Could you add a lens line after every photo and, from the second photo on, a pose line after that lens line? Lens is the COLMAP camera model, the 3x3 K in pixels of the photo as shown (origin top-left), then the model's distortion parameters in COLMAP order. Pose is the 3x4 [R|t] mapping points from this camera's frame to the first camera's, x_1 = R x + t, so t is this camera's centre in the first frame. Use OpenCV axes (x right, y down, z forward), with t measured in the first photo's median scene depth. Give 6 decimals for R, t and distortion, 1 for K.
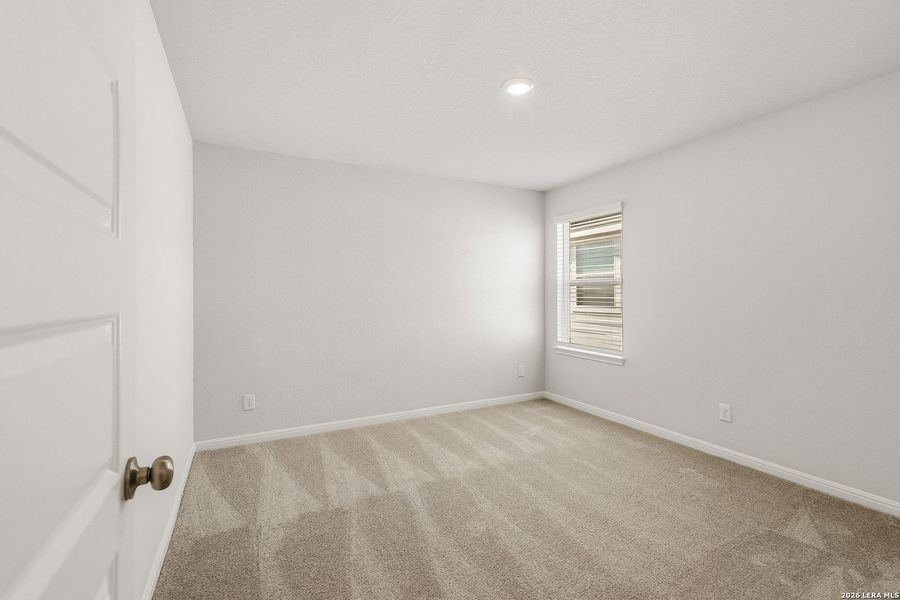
lens RADIAL K [[405.0, 0, 448.0], [0, 405.0, 300.9], [0, 0, 1]] dist [0.006512, 0.000004]
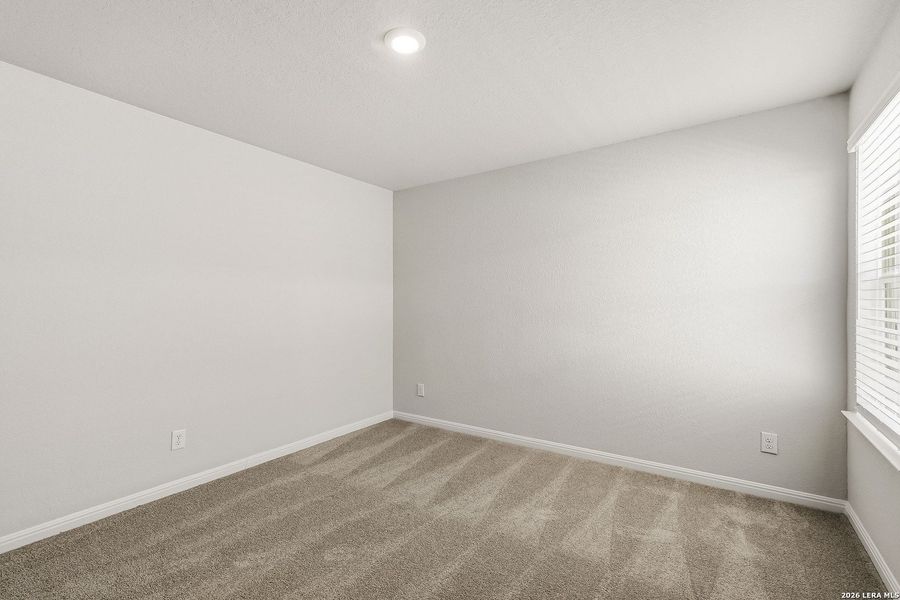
lens RADIAL K [[405.0, 0, 448.0], [0, 405.0, 300.9], [0, 0, 1]] dist [0.006512, 0.000004]
pose [[0.471340, -0.001382, -0.881950, 0.639912], [-0.012098, 0.999895, -0.008033, -0.013799], [0.881868, 0.014456, 0.471274, 0.485983]]
